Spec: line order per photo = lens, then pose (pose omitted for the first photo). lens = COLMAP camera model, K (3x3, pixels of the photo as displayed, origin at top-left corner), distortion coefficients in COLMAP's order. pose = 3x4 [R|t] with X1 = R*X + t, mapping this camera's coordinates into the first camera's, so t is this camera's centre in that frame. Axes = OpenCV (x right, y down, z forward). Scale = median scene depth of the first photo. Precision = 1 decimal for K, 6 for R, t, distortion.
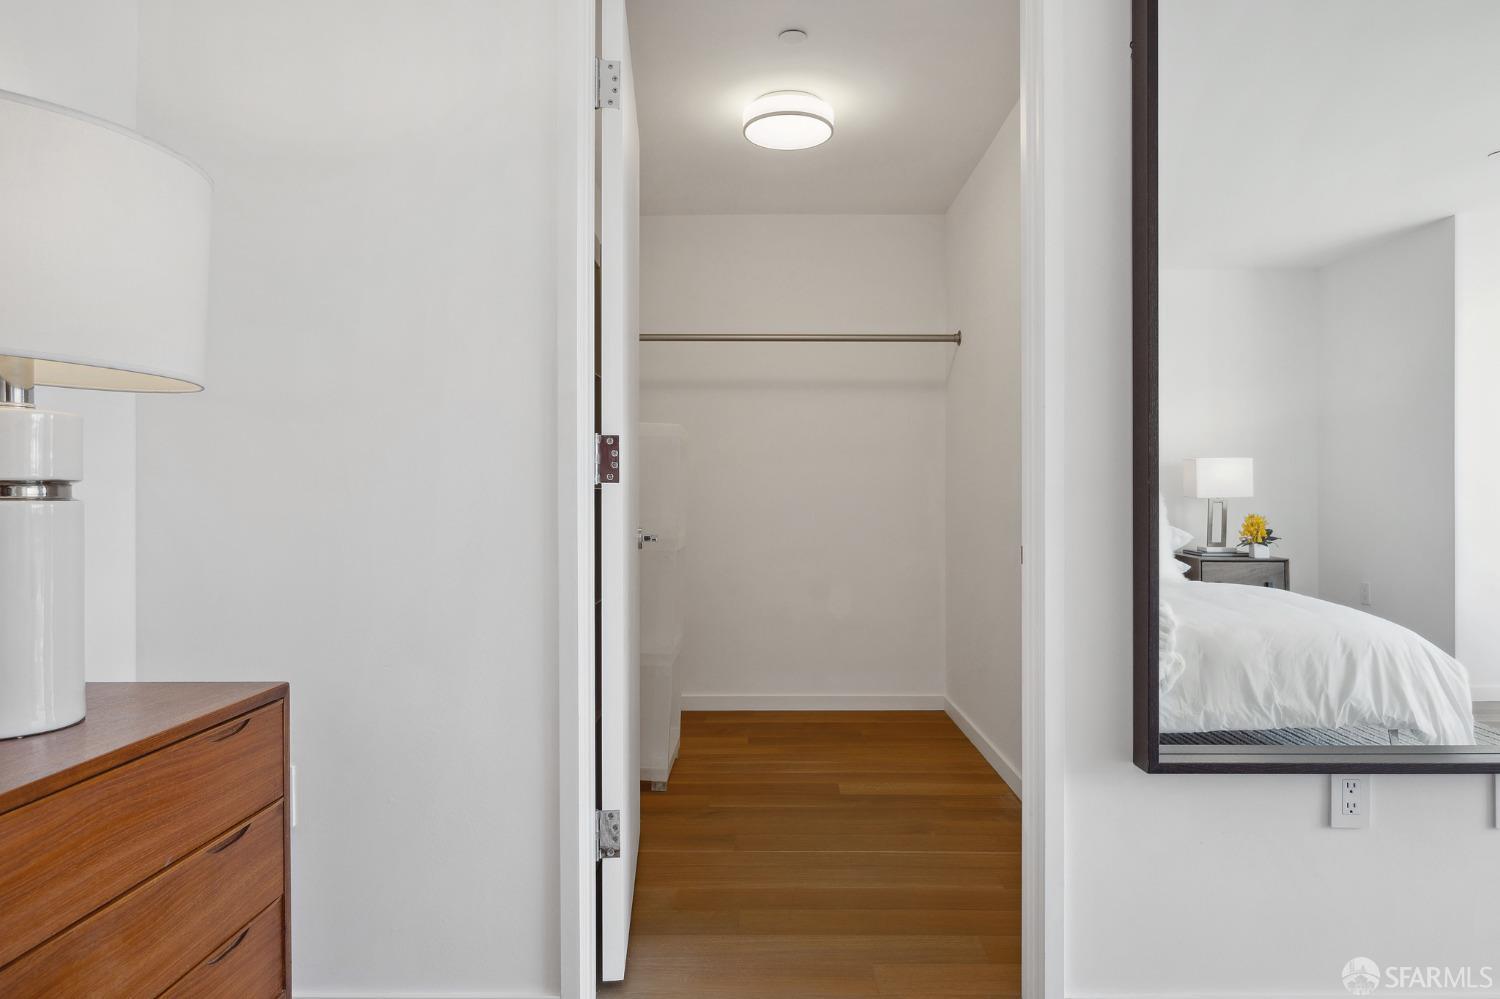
lens RADIAL K [[890.9, 0, 750.8], [0, 890.9, 497.1], [0, 0, 1]] dist [-0.004168, -0.000127]
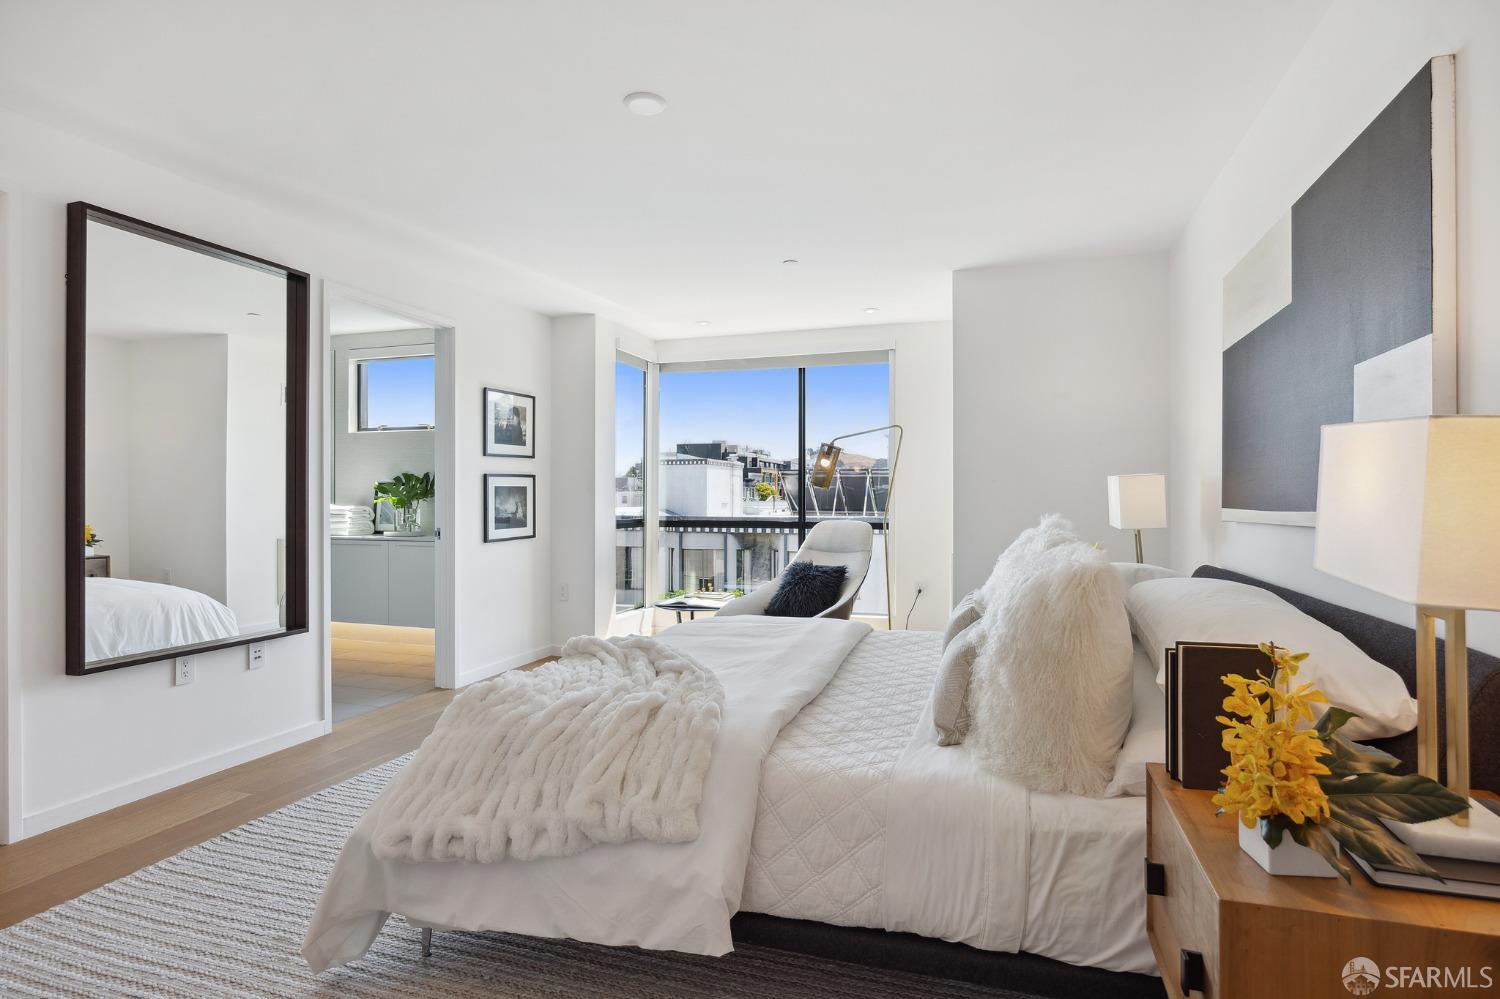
lens RADIAL K [[802.1, 0, 747.2], [0, 802.1, 491.6], [0, 0, 1]] dist [-0.001476, -0.000289]
pose [[0.311999, 0.001290, 0.950082, -0.360413], [-0.001296, 0.999999, -0.000932, -0.039182], [-0.950082, -0.000940, 0.312000, -0.431192]]
